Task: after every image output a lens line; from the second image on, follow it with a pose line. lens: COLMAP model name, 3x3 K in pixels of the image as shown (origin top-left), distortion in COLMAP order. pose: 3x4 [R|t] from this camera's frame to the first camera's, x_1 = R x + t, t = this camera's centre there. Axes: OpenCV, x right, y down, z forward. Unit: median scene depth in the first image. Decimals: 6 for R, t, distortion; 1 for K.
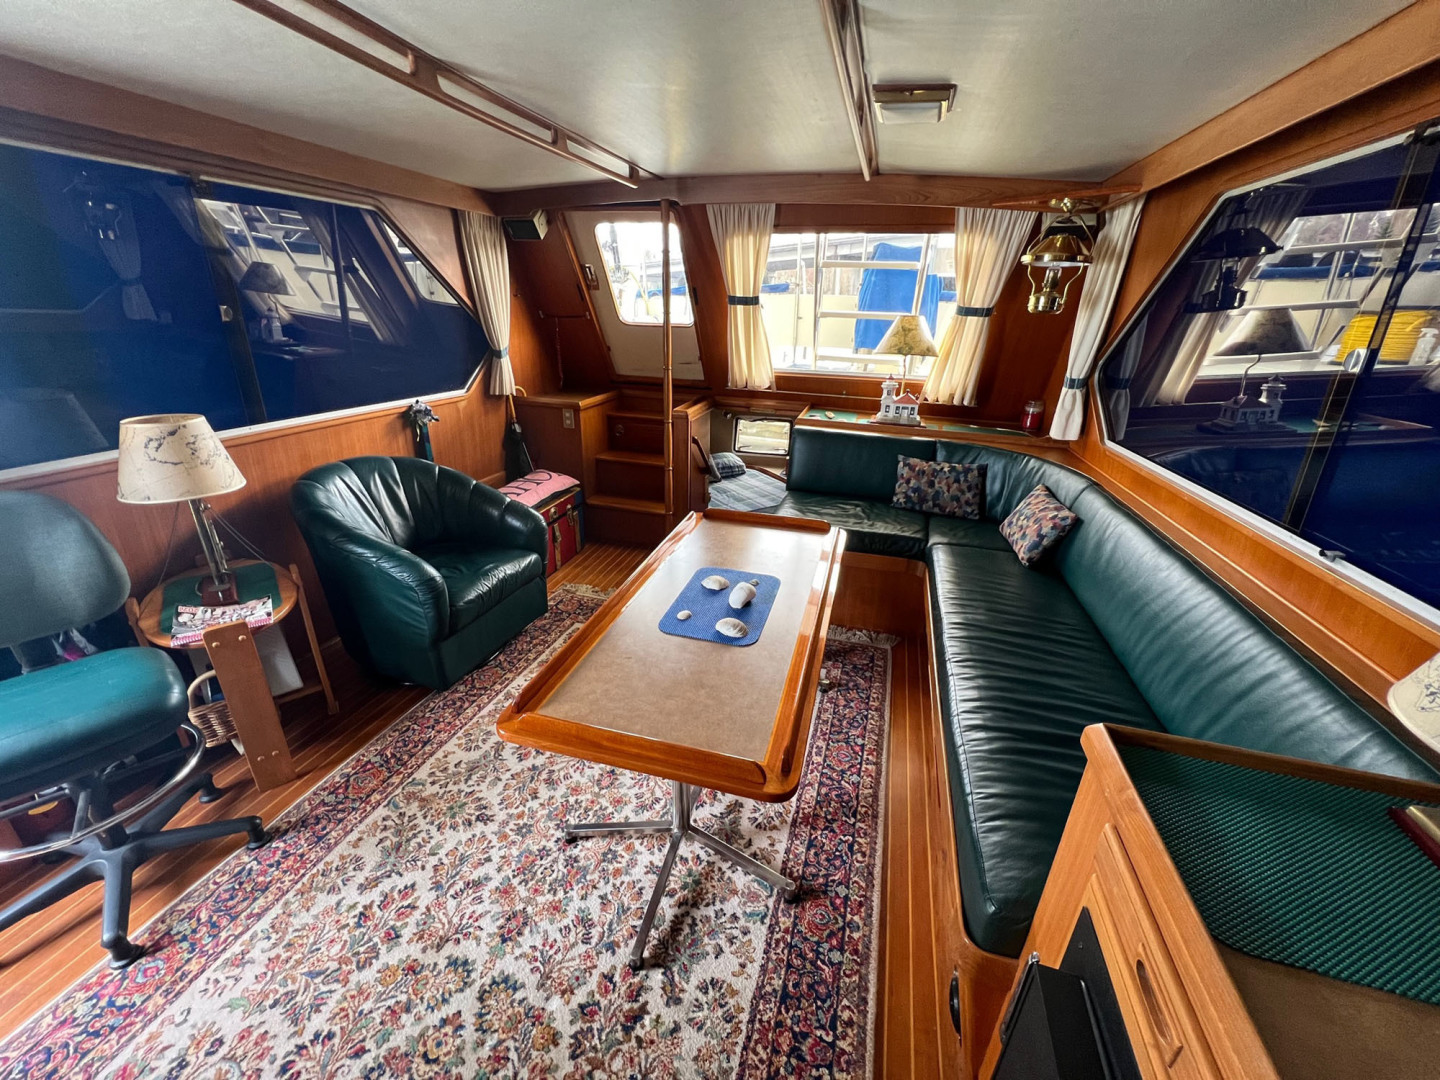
lens RADIAL K [[578.3, 0, 720.0], [0, 578.3, 540.0], [0, 0, 1]] dist [0.001167, -0.000194]
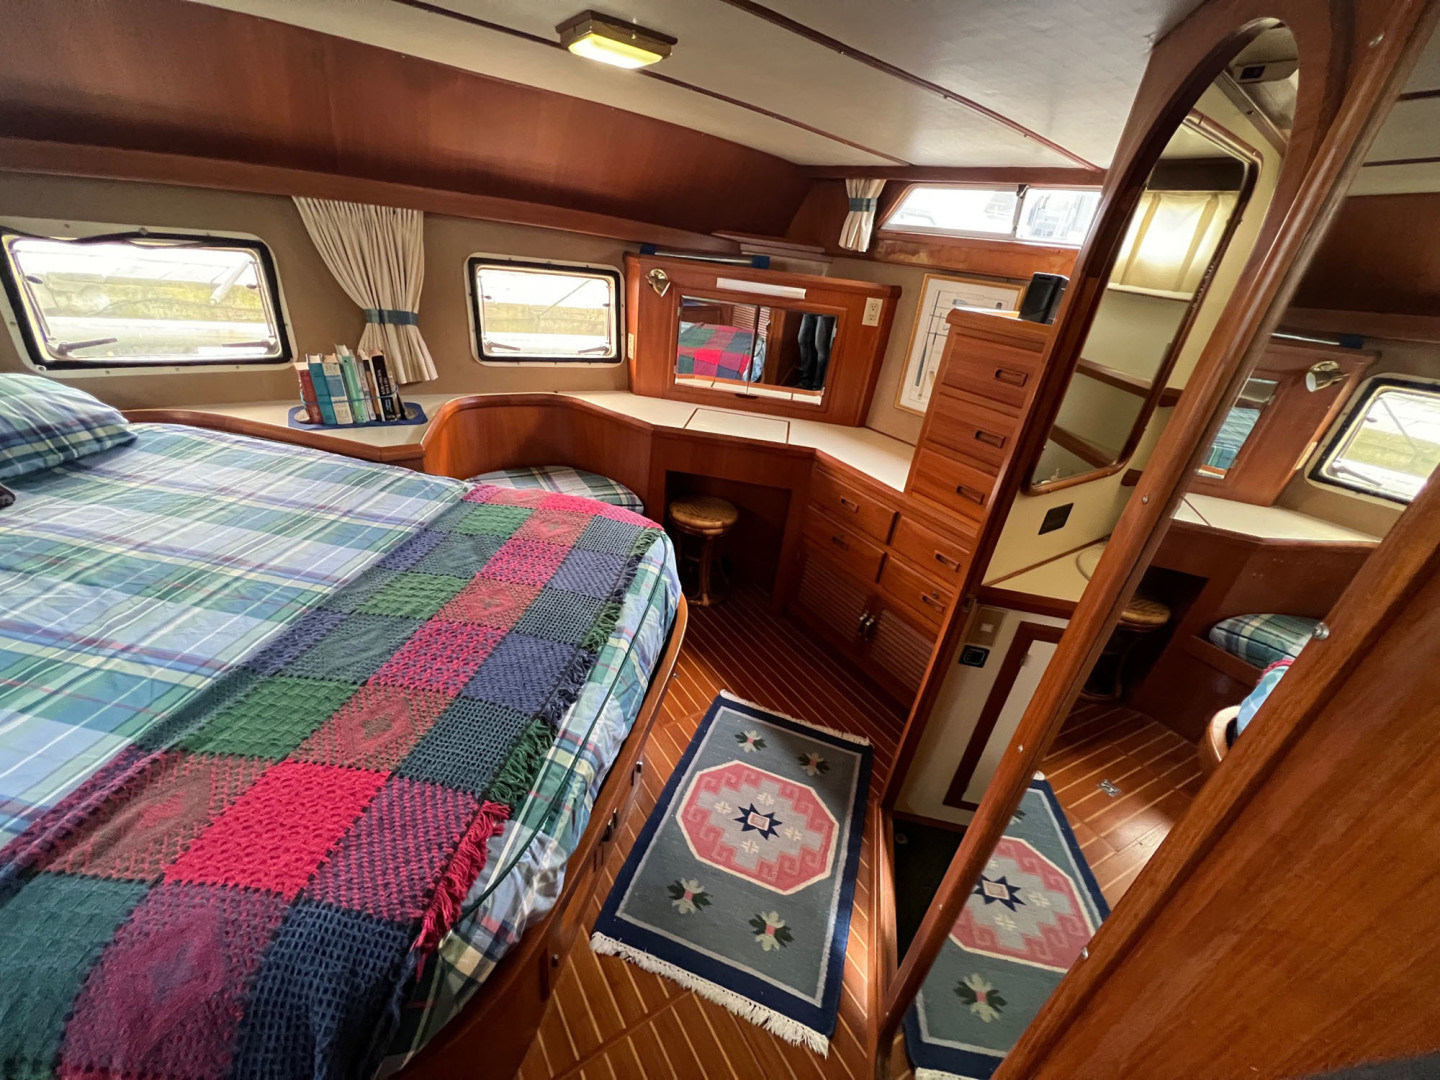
lens RADIAL K [[578.3, 0, 720.0], [0, 578.3, 540.0], [0, 0, 1]] dist [0.001167, -0.000194]
pose [[0.649961, -0.321264, 0.688723, 0.020754], [0.205299, 0.946784, 0.247896, -0.084315], [-0.731712, -0.019729, 0.681328, 0.622144]]
